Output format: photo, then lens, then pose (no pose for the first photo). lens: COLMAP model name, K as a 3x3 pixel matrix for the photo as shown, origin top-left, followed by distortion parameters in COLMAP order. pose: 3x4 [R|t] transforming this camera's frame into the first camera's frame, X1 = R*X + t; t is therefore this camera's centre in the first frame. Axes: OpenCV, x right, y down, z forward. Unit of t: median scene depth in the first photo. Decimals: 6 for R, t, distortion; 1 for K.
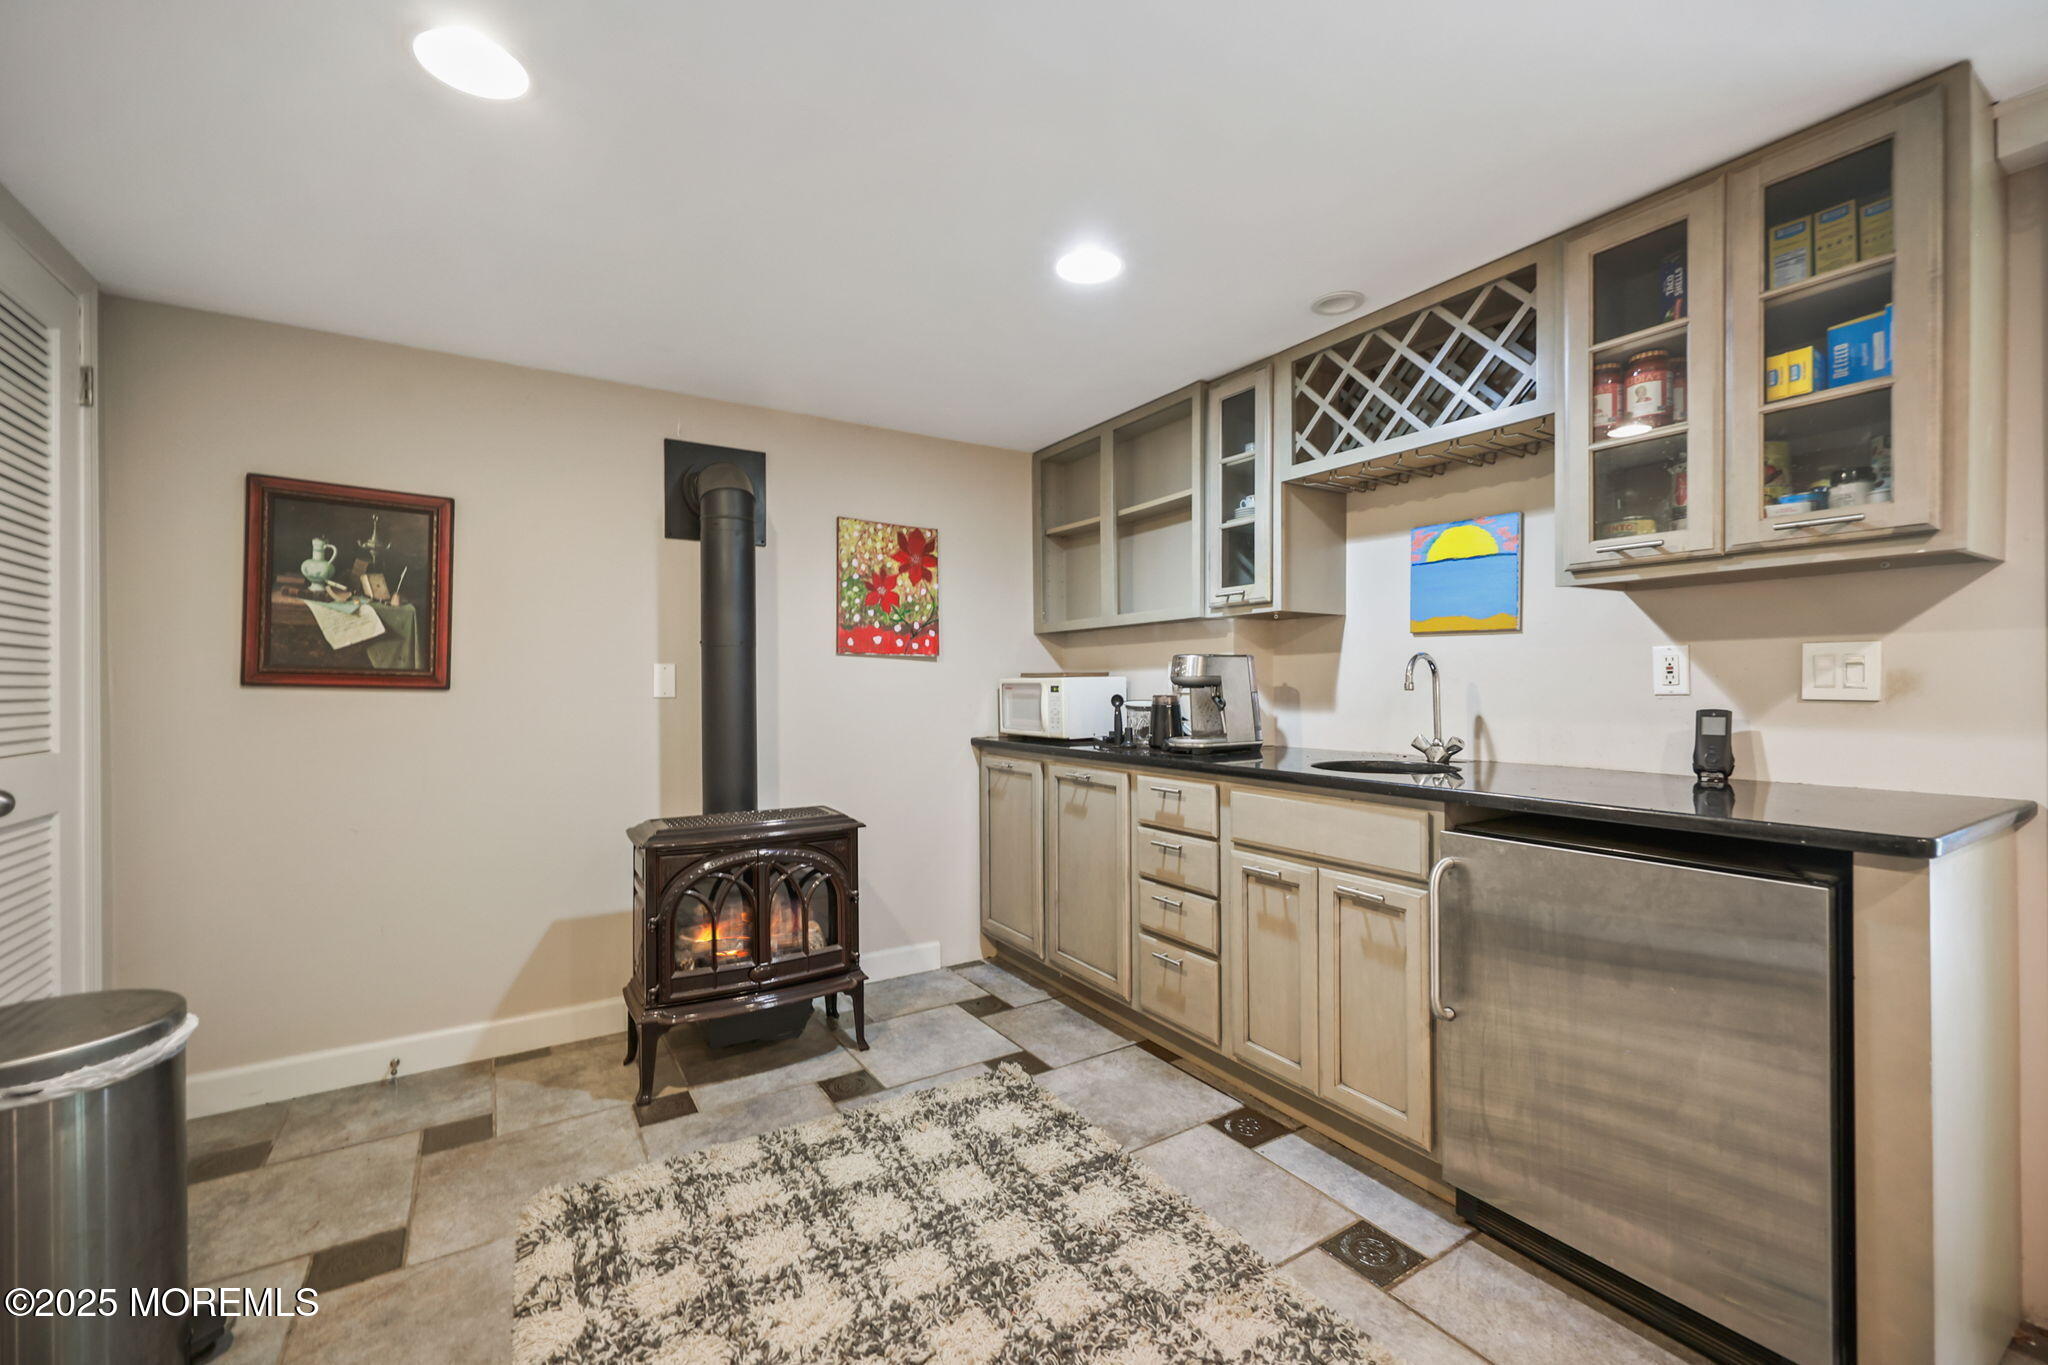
lens RADIAL K [[827.9, 0, 1022.9], [0, 827.9, 677.5], [0, 0, 1]] dist [0.000262, 0.000133]
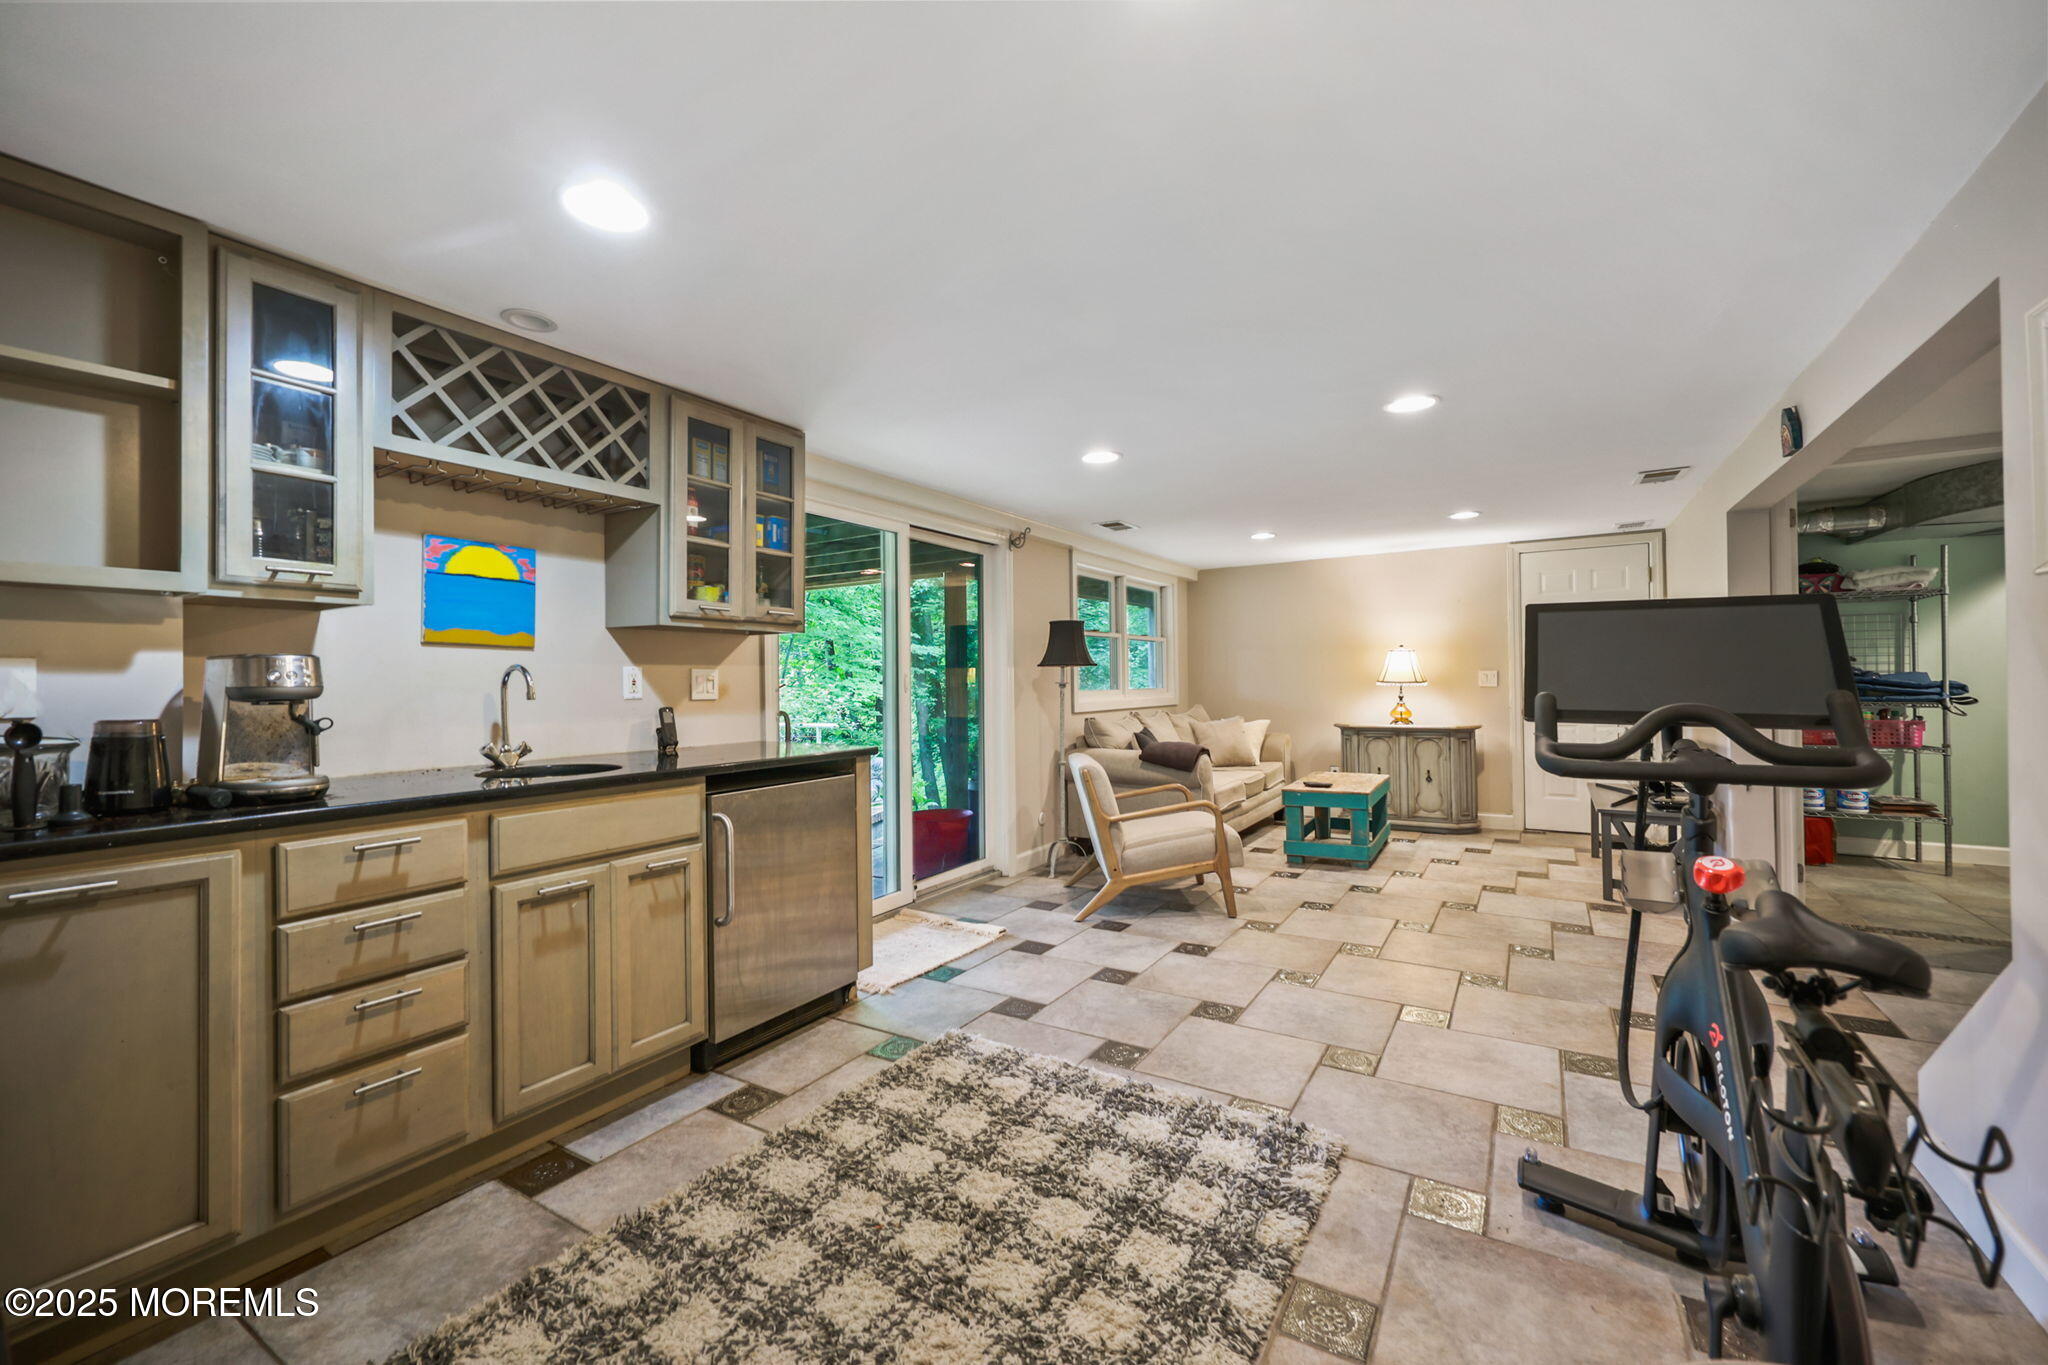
lens RADIAL K [[827.9, 0, 1022.9], [0, 827.9, 677.5], [0, 0, 1]] dist [0.000262, 0.000133]
pose [[-0.430292, 0.019688, 0.902475, -0.870783], [0.014426, 0.999784, -0.014933, 0.013244], [-0.902574, 0.006594, -0.430483, 0.989676]]
